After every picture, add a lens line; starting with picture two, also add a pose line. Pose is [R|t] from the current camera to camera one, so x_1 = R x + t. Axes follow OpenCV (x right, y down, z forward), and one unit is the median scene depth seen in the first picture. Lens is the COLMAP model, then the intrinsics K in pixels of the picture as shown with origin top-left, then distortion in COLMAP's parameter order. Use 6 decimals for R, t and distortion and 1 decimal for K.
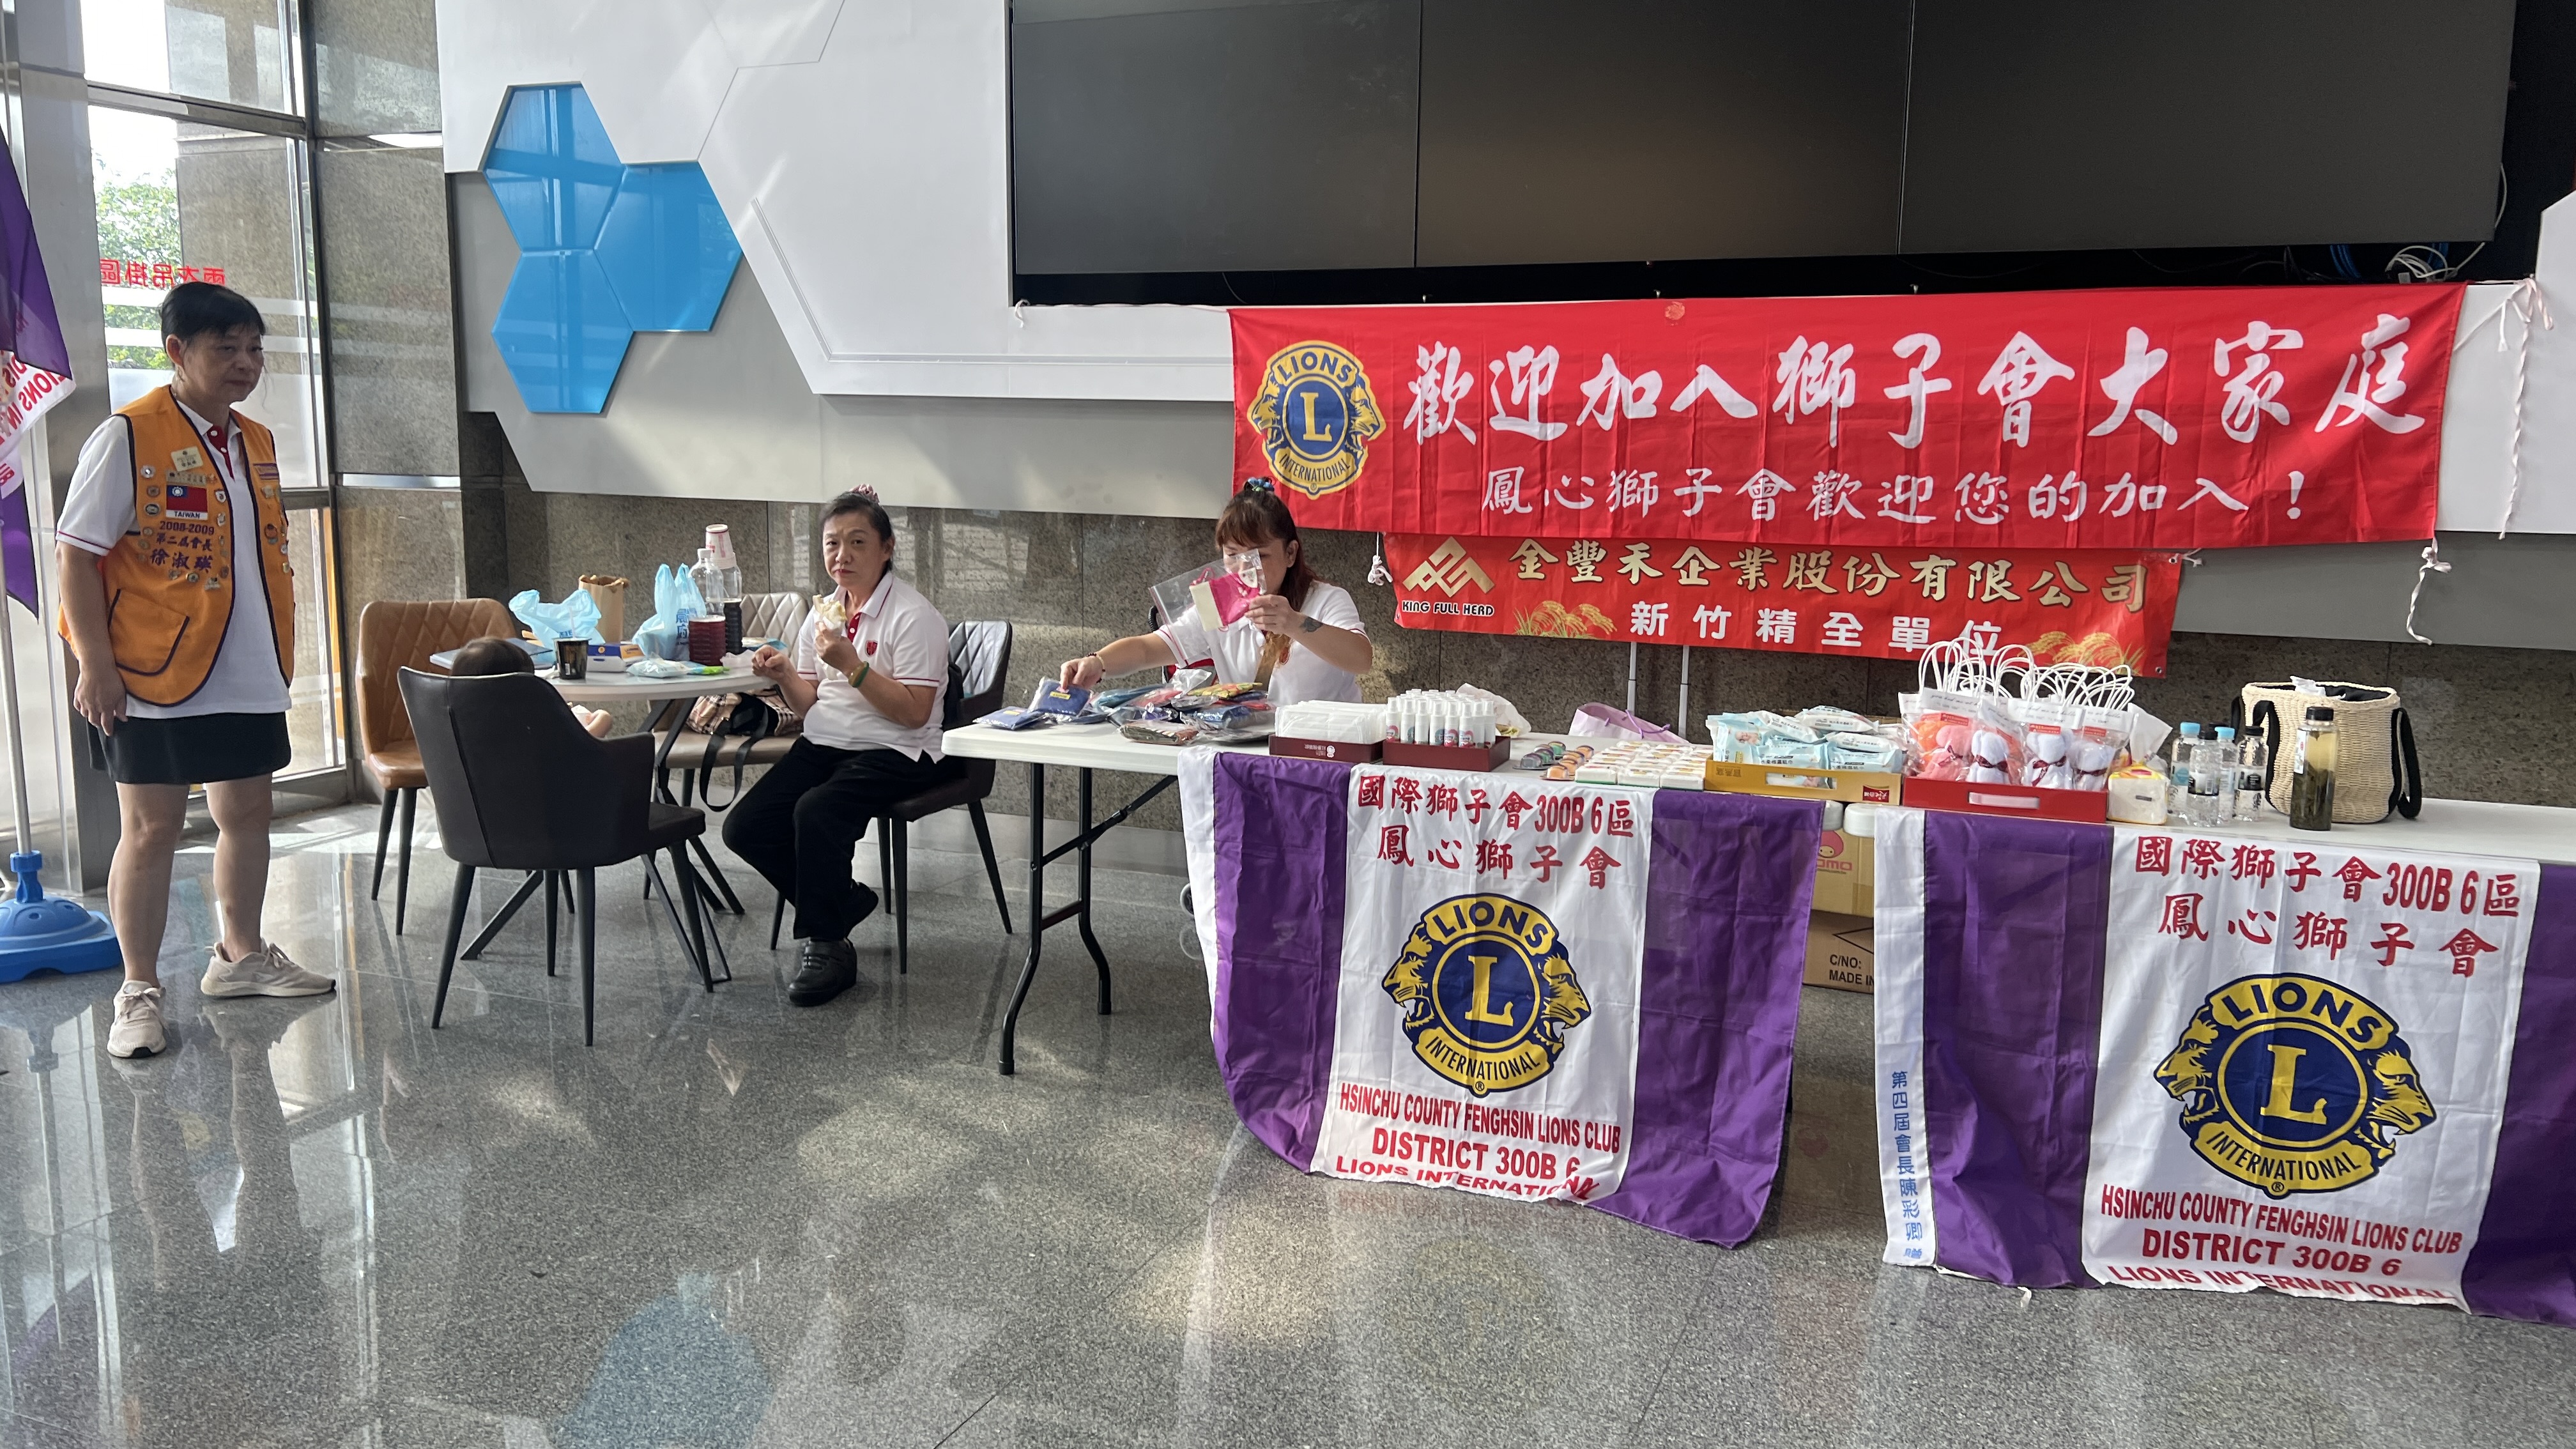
lens RADIAL K [[1957.2, 0, 1244.3], [0, 1957.2, 726.1], [0, 0, 1]] dist [0.078489, -0.161394]
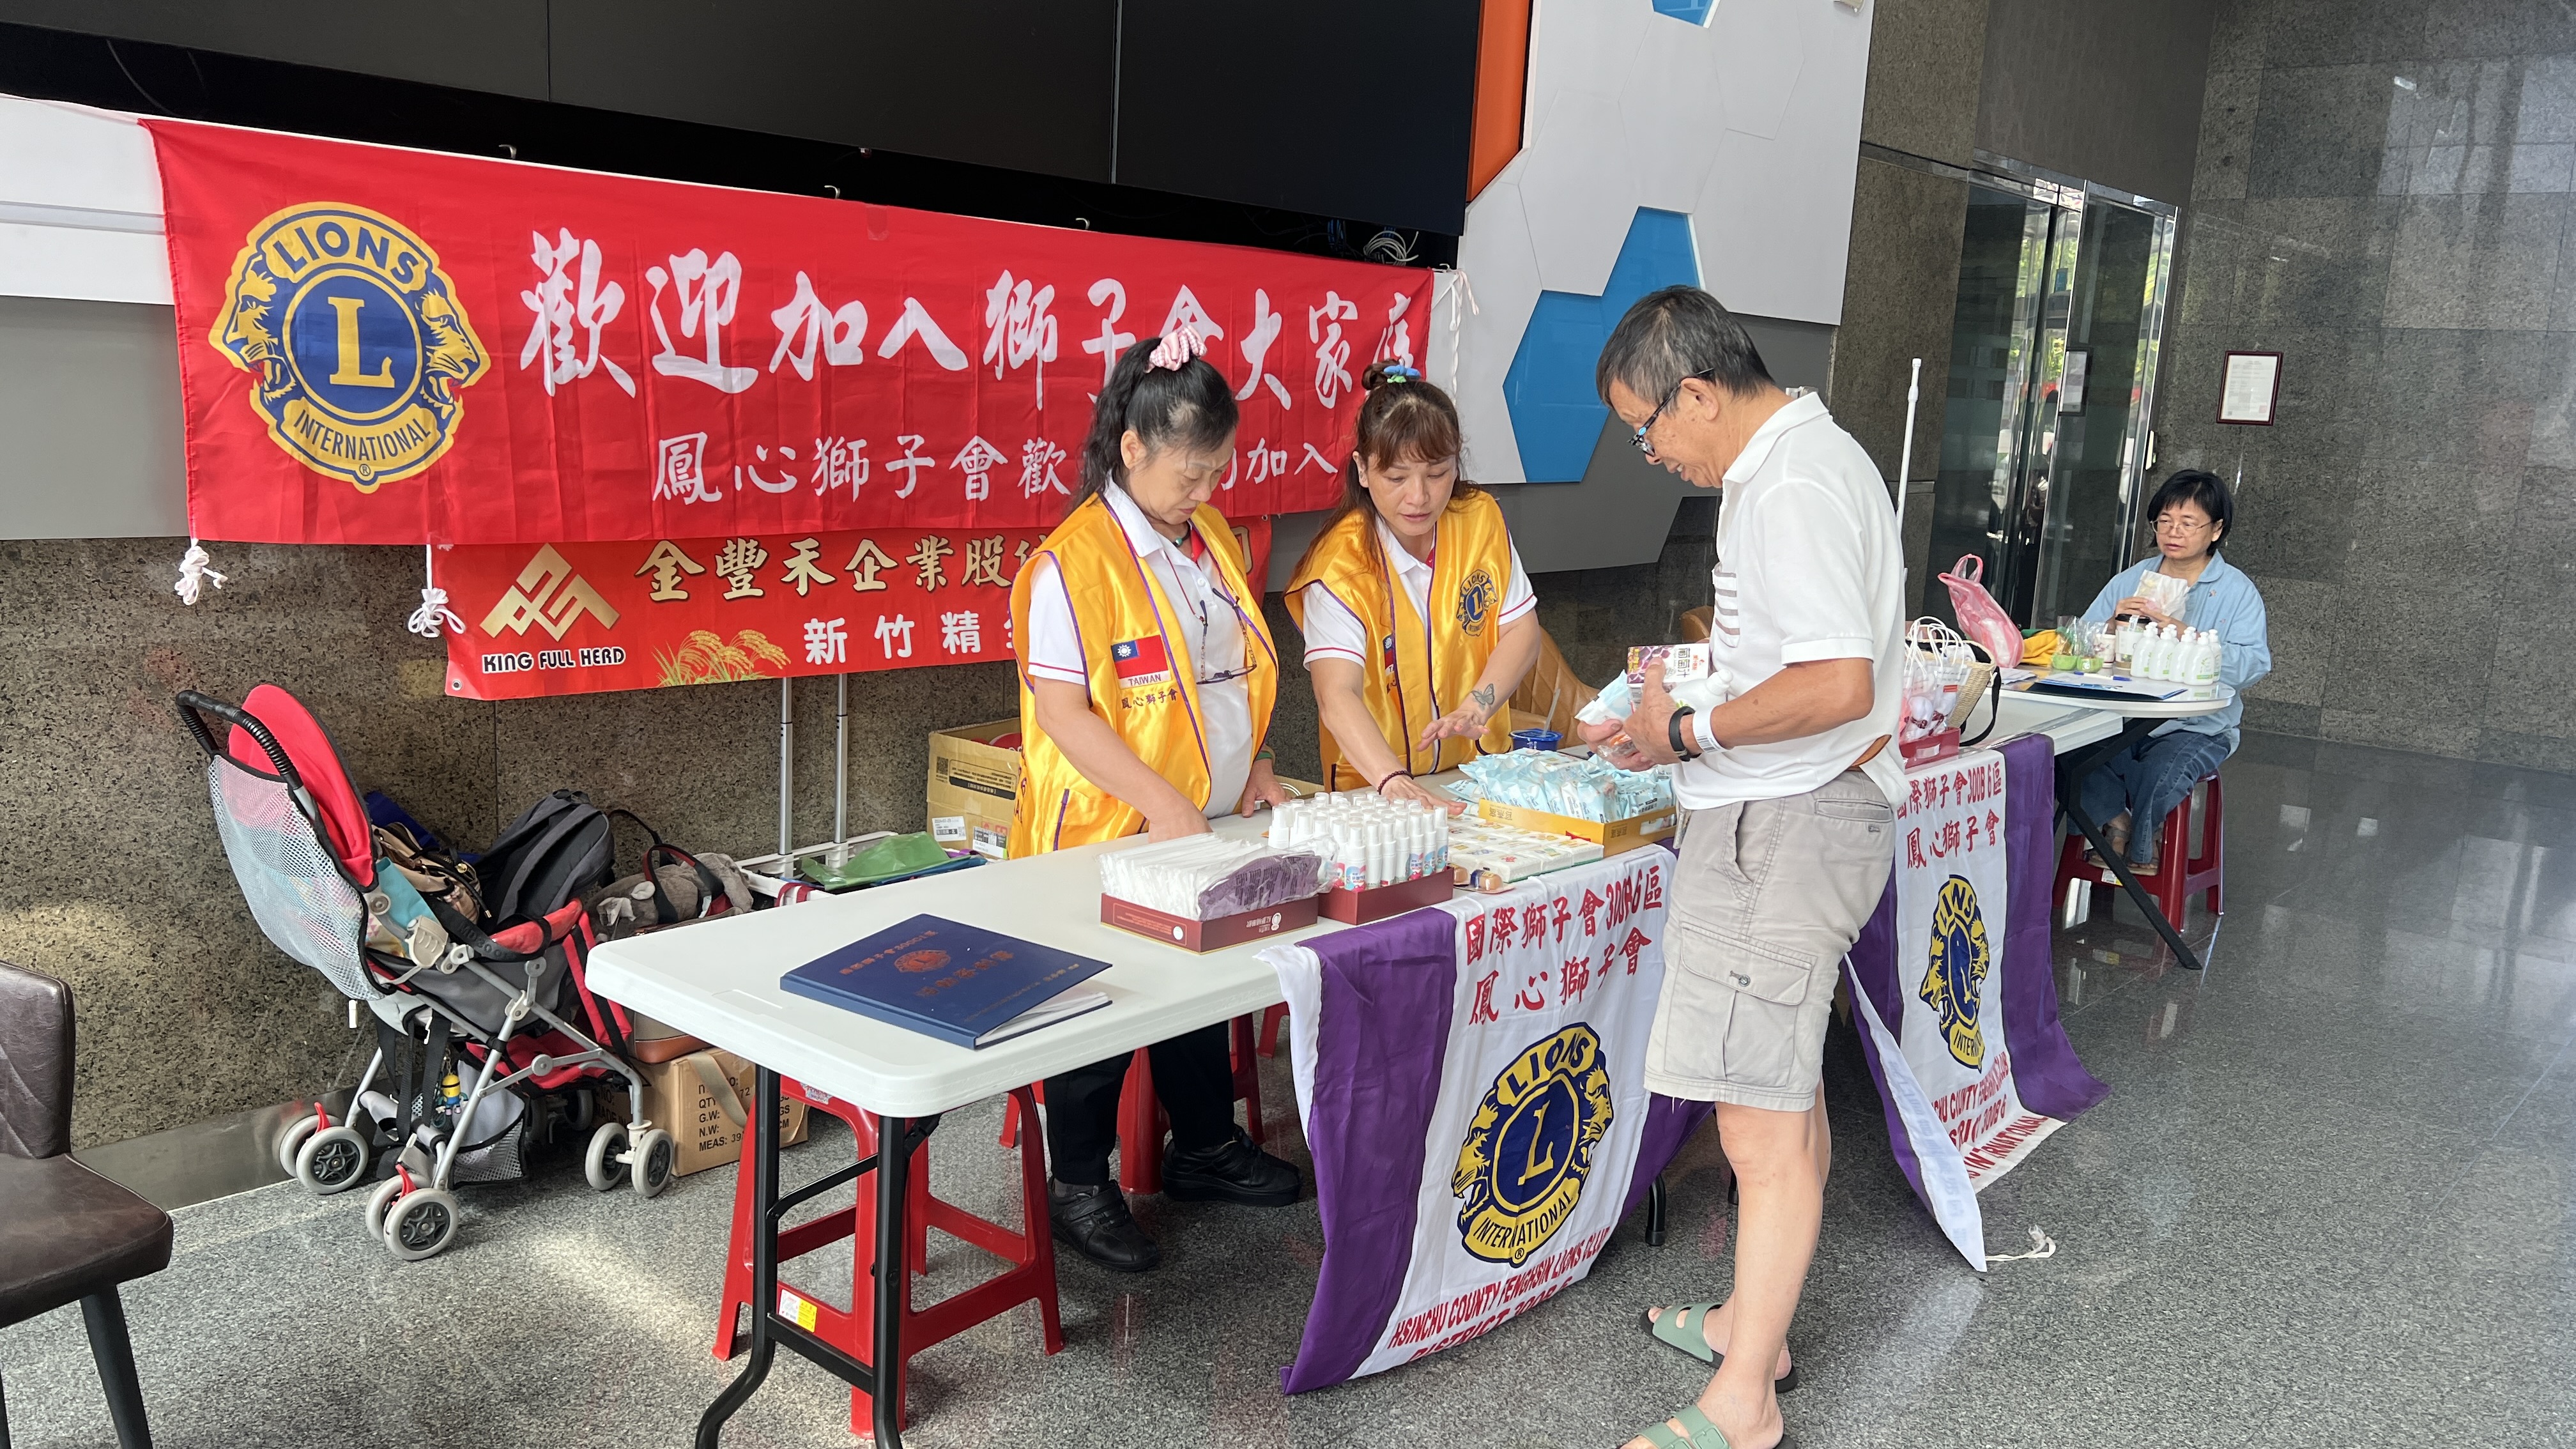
lens RADIAL K [[1956.1, 0, 1278.4], [0, 1956.1, 740.3], [0, 0, 1]] dist [0.061719, -0.082658]
pose [[0.308417, -0.169532, 0.936022, -0.464624], [0.097260, 0.984454, 0.146257, -0.113642], [-0.946266, 0.045930, 0.320111, 0.637862]]
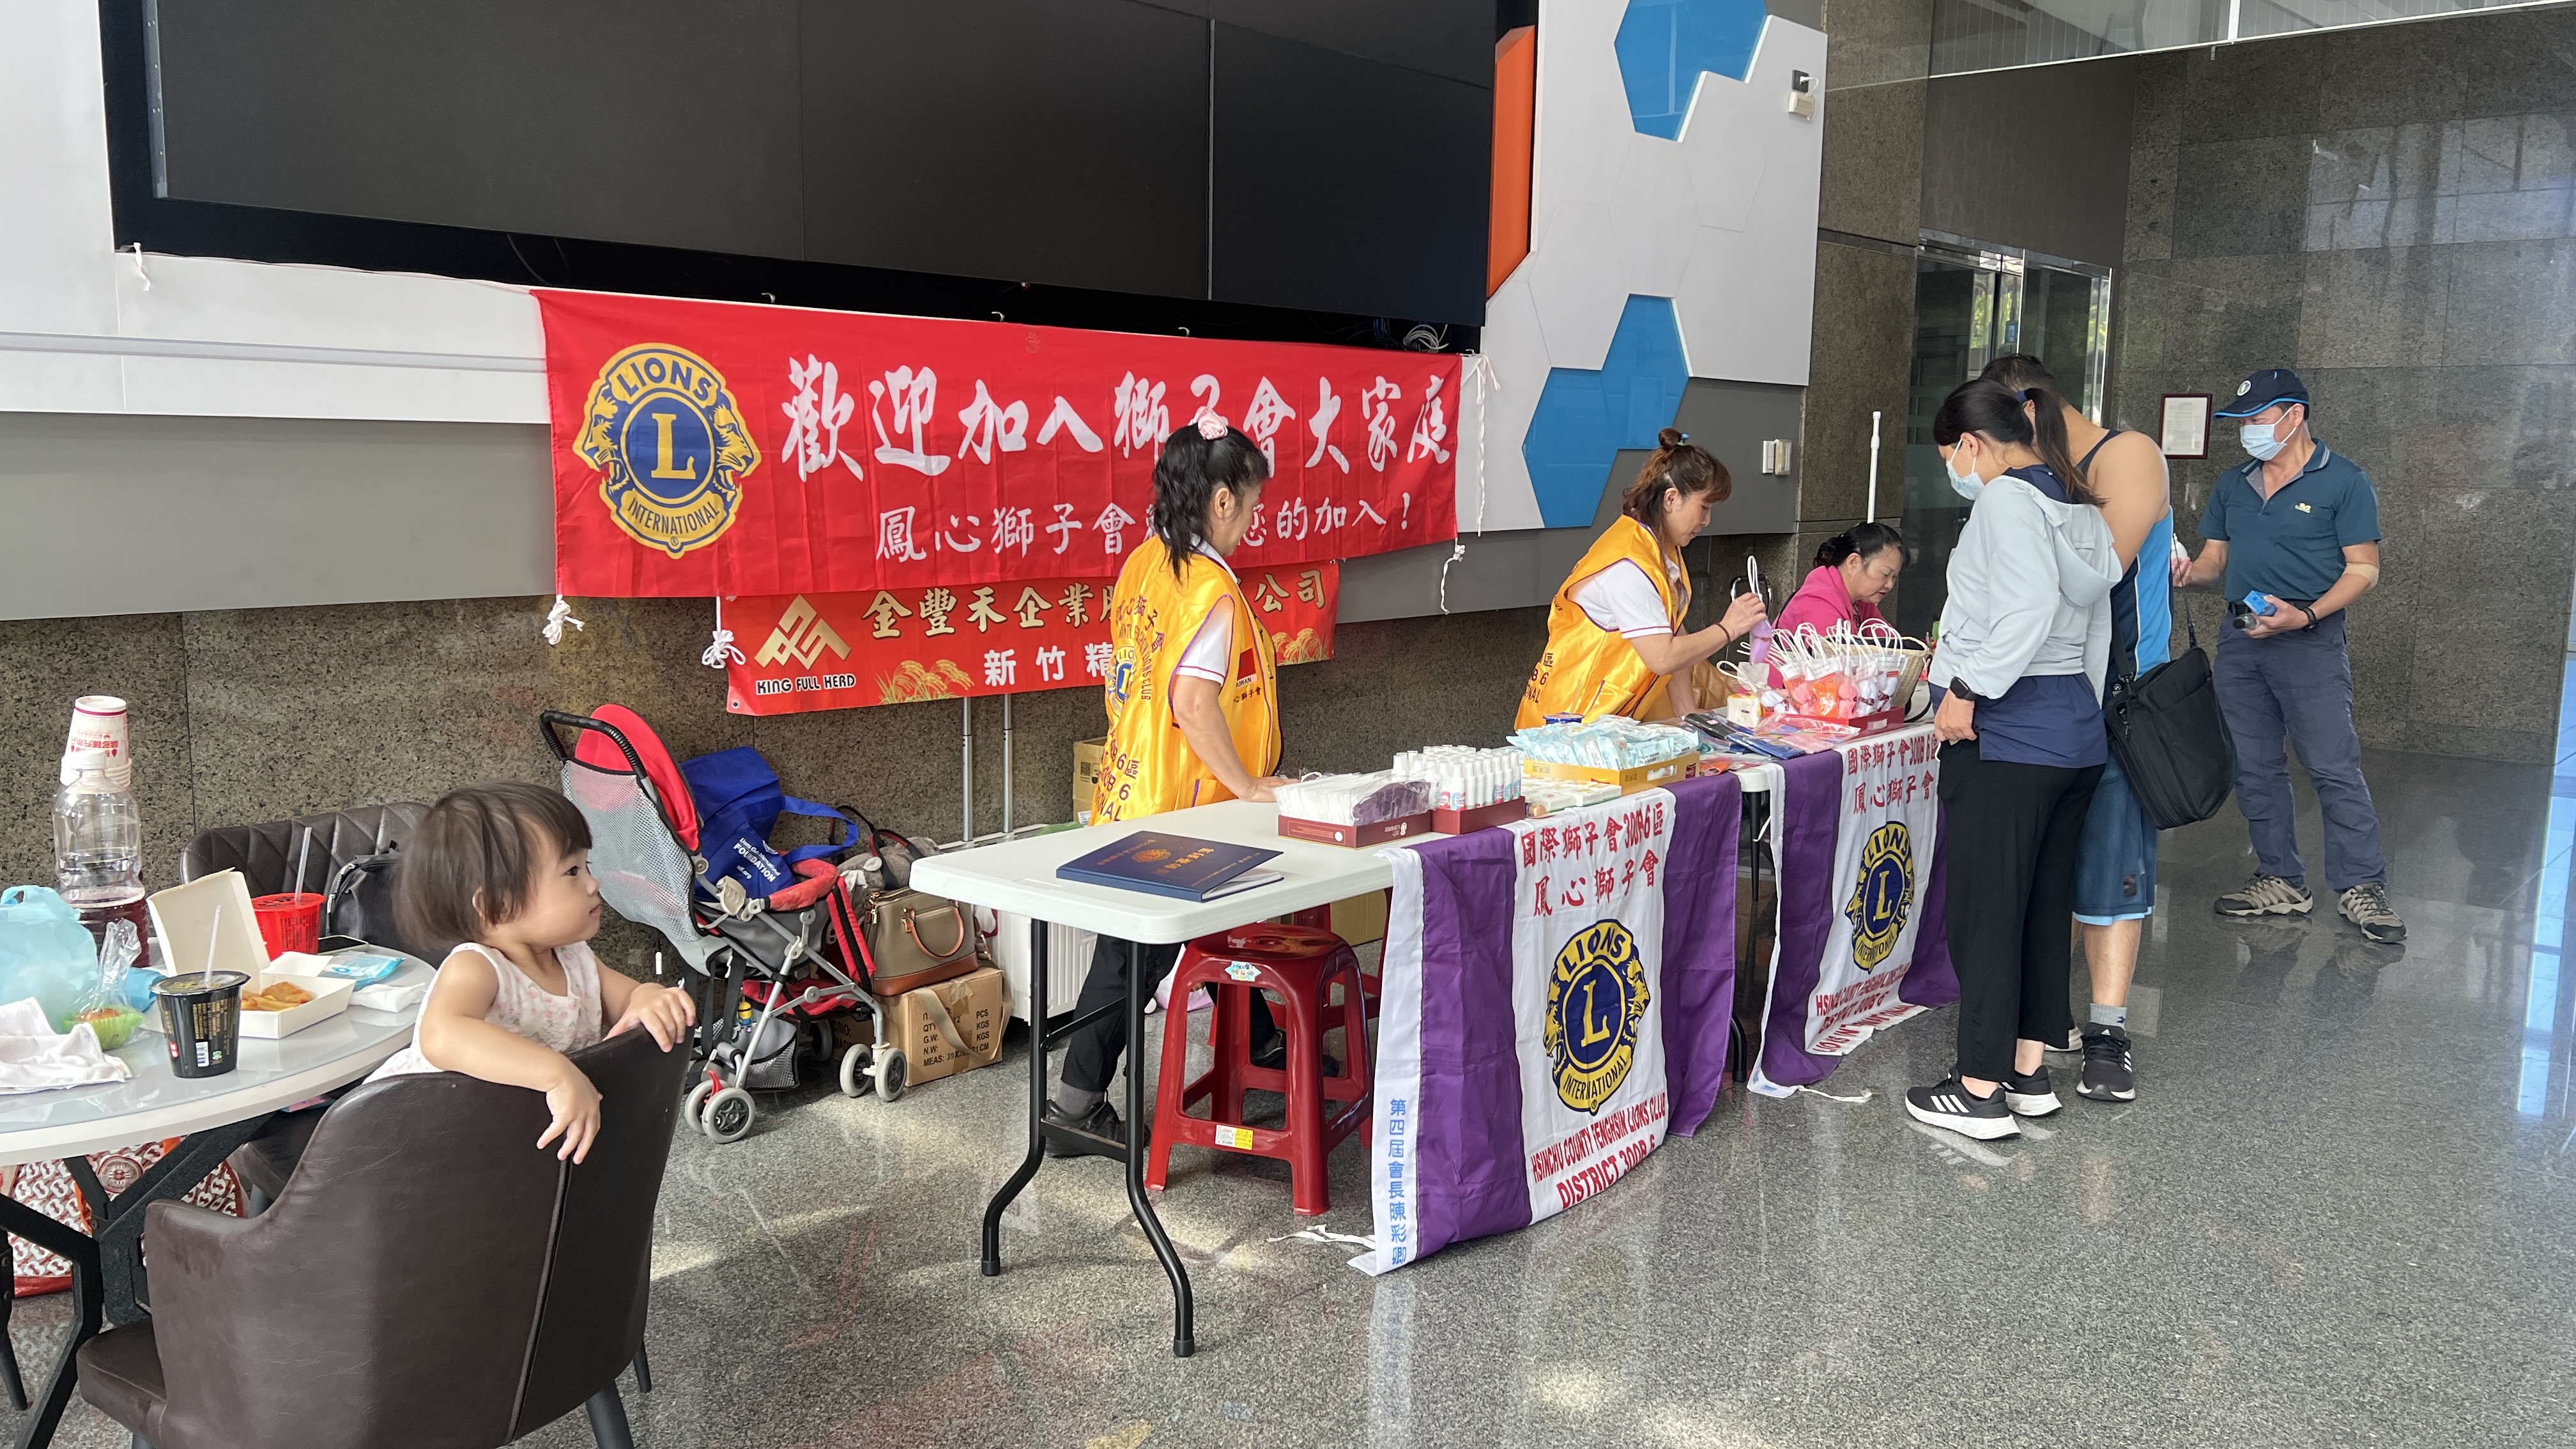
lens RADIAL K [[1960.4, 0, 1314.3], [0, 1960.4, 728.2], [0, 0, 1]] dist [0.083705, -0.108193]
pose [[0.294023, -0.141354, 0.945288, -0.670144], [0.133384, 0.985394, 0.105864, -0.109467], [-0.946445, 0.094960, 0.308583, 0.605512]]
